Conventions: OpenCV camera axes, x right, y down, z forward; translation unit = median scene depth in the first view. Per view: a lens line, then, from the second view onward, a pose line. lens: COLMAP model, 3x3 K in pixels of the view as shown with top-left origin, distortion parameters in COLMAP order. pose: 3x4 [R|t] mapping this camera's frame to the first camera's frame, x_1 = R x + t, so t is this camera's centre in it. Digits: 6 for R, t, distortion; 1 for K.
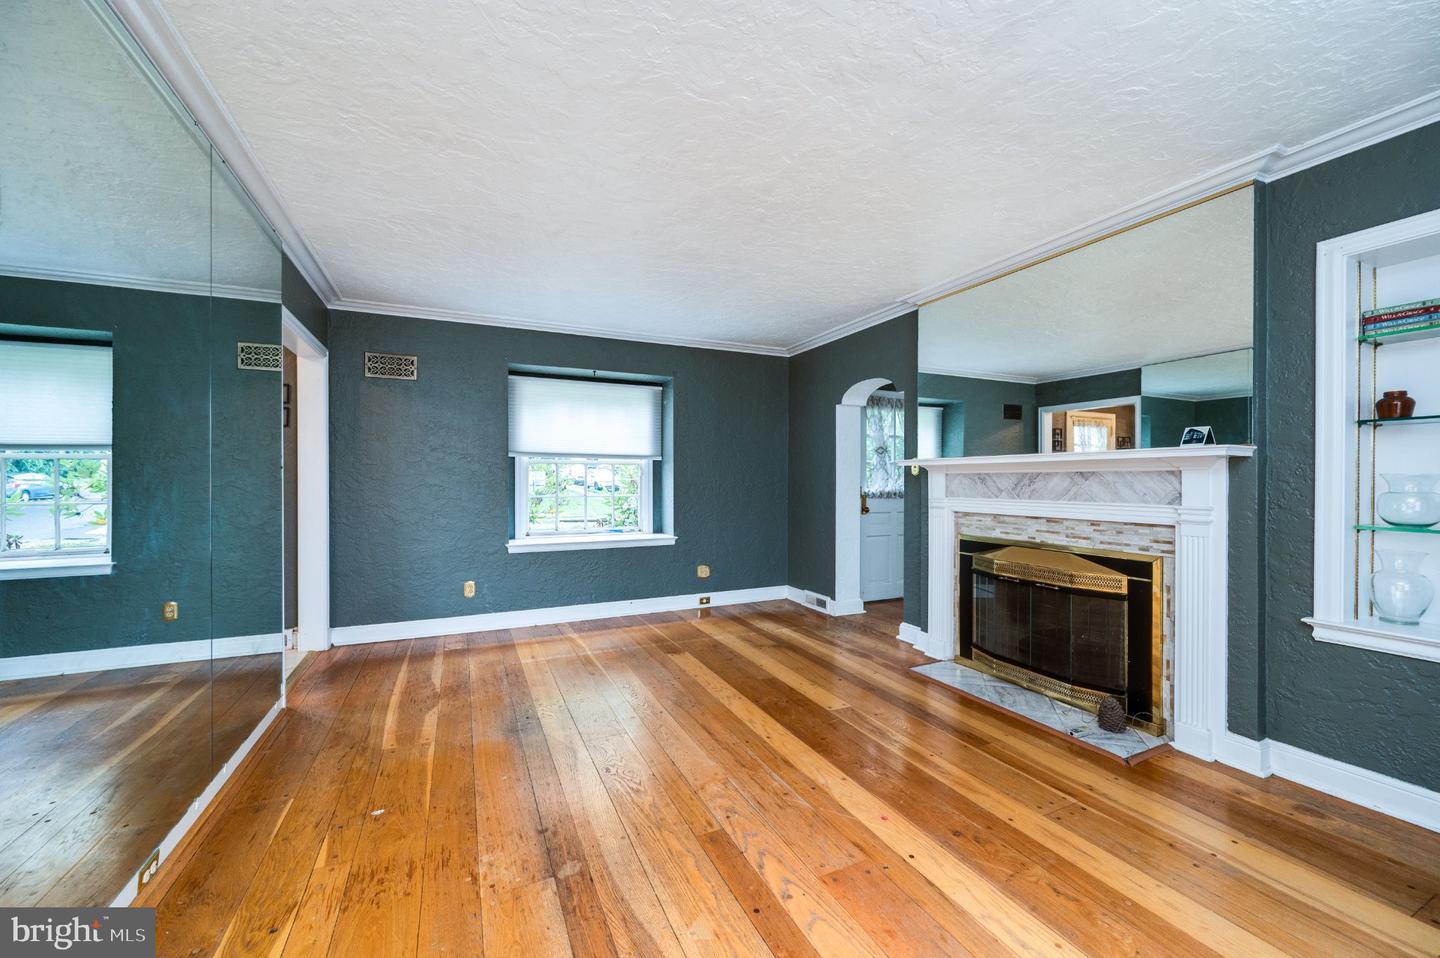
lens RADIAL K [[576.9, 0, 720.0], [0, 576.9, 479.0], [0, 0, 1]] dist [-0.000888, -0.000122]
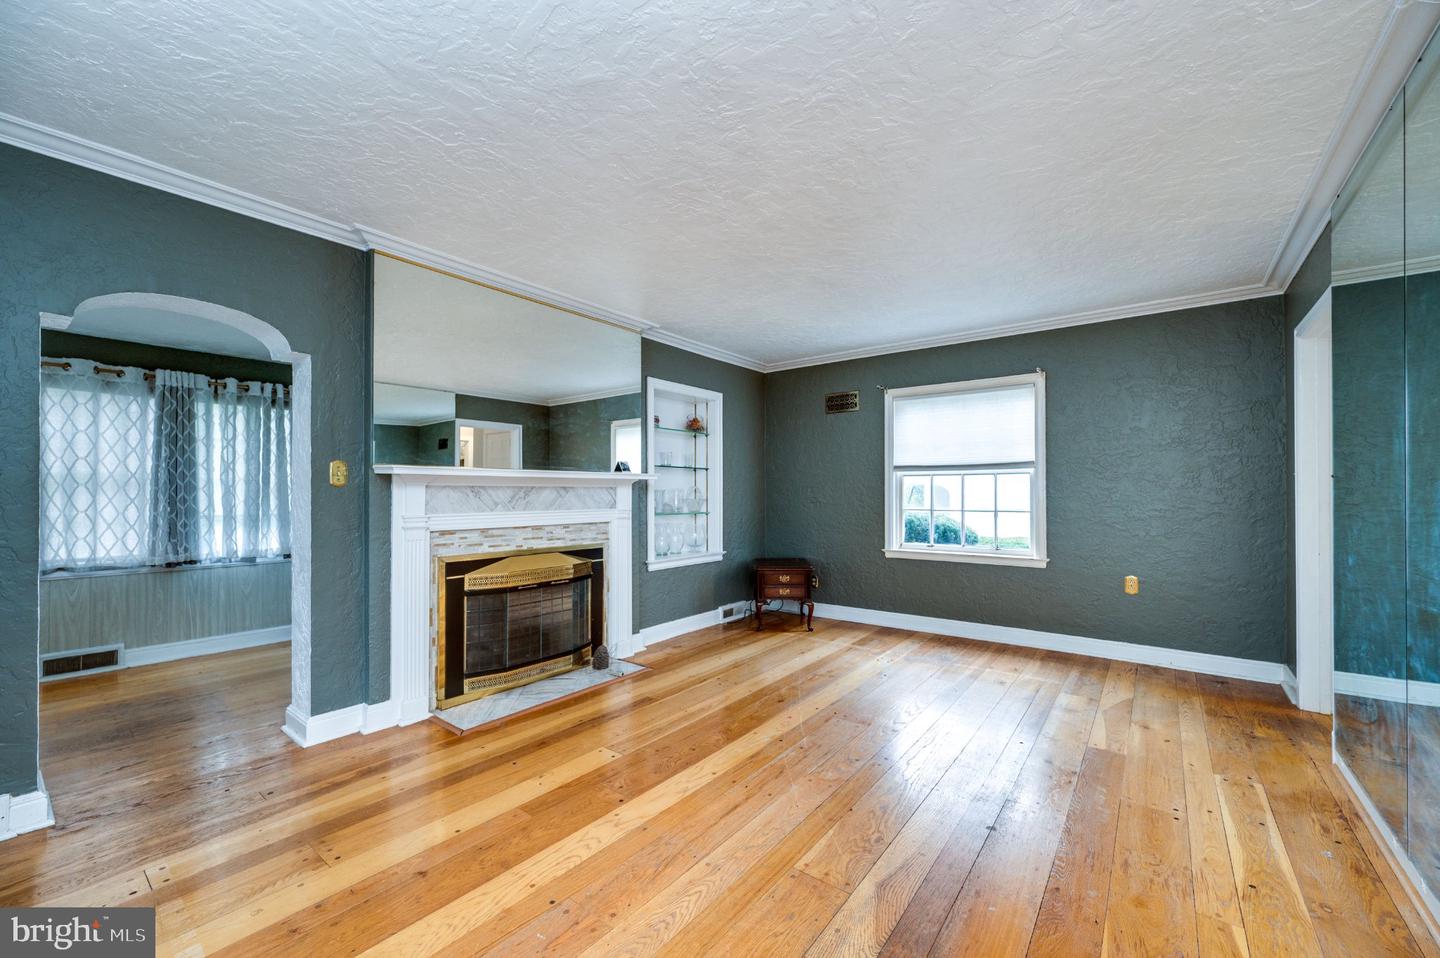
lens RADIAL K [[588.5, 0, 729.6], [0, 588.5, 488.4], [0, 0, 1]] dist [0.000491, -0.000340]
pose [[-0.490096, 0.006353, 0.871645, -0.654243], [-0.000259, 0.999972, -0.007434, 0.000925], [-0.871668, -0.003869, -0.490081, 1.258640]]
